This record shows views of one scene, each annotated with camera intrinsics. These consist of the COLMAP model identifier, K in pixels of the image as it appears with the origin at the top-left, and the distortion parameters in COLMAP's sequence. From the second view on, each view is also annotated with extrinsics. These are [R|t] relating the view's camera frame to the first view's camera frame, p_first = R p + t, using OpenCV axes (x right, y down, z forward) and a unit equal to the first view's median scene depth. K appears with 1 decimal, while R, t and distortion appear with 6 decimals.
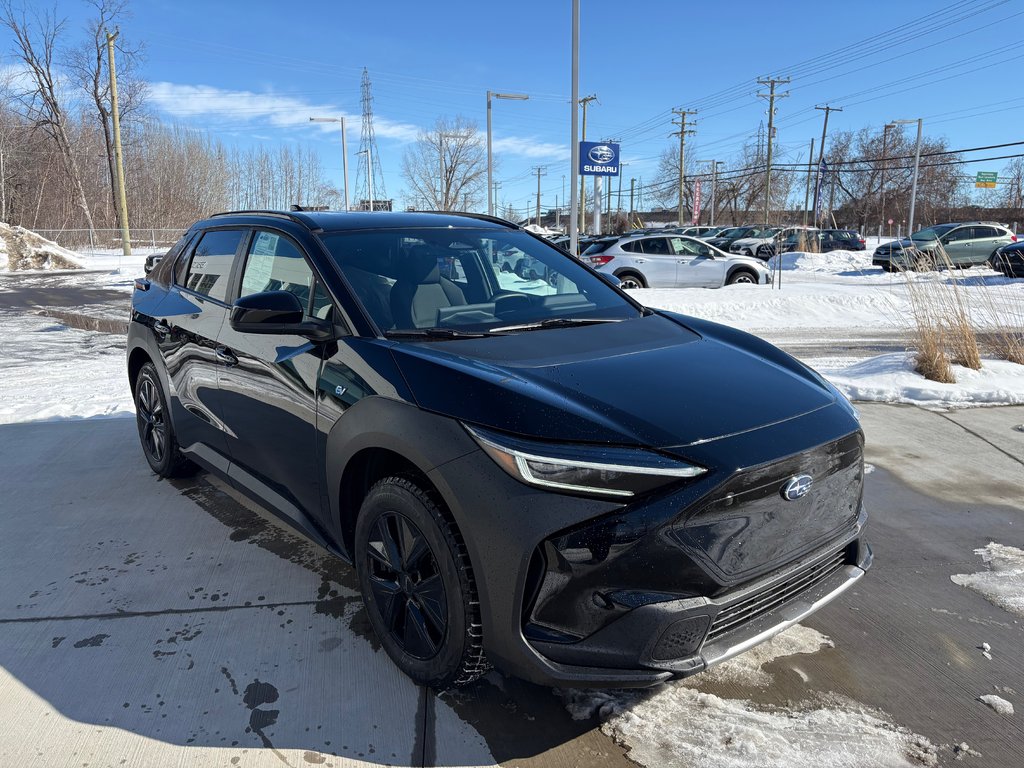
lens RADIAL K [[769.4, 0, 499.2], [0, 769.4, 379.8], [0, 0, 1]] dist [0.055131, -0.049369]
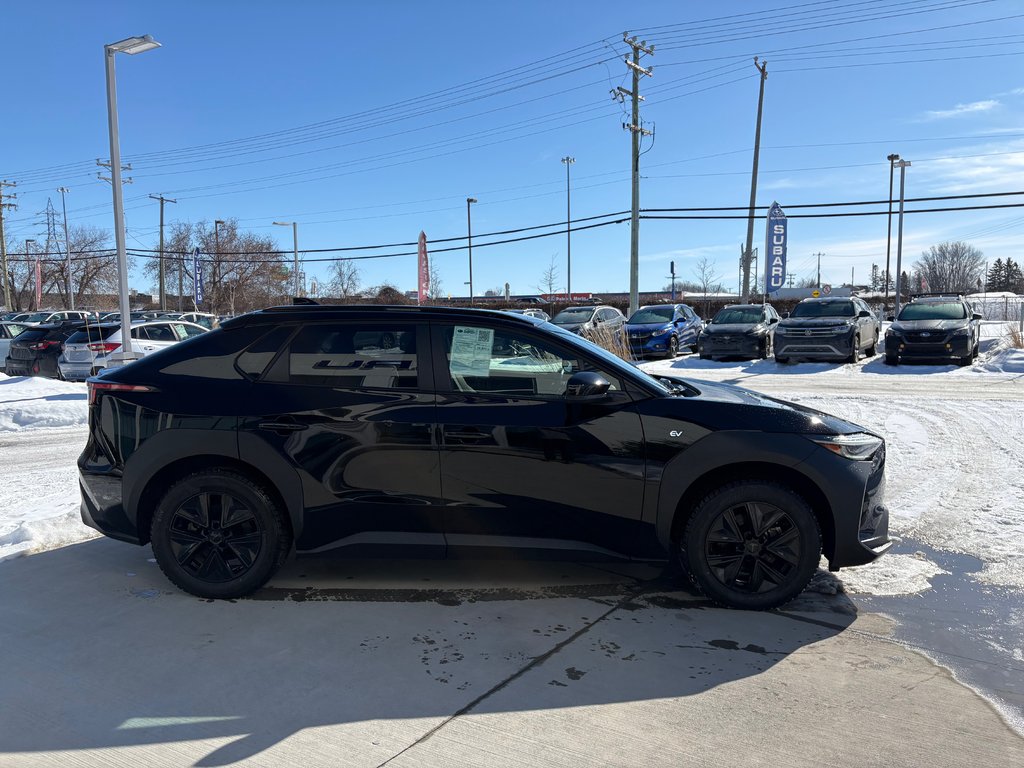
lens RADIAL K [[748.9, 0, 527.4], [0, 748.9, 380.3], [0, 0, 1]] dist [0.024856, -0.002981]
pose [[0.672359, -0.061689, 0.737650, -1.194704], [0.137608, 0.989567, -0.042671, -0.055665], [-0.727322, 0.130197, 0.673834, 0.199344]]
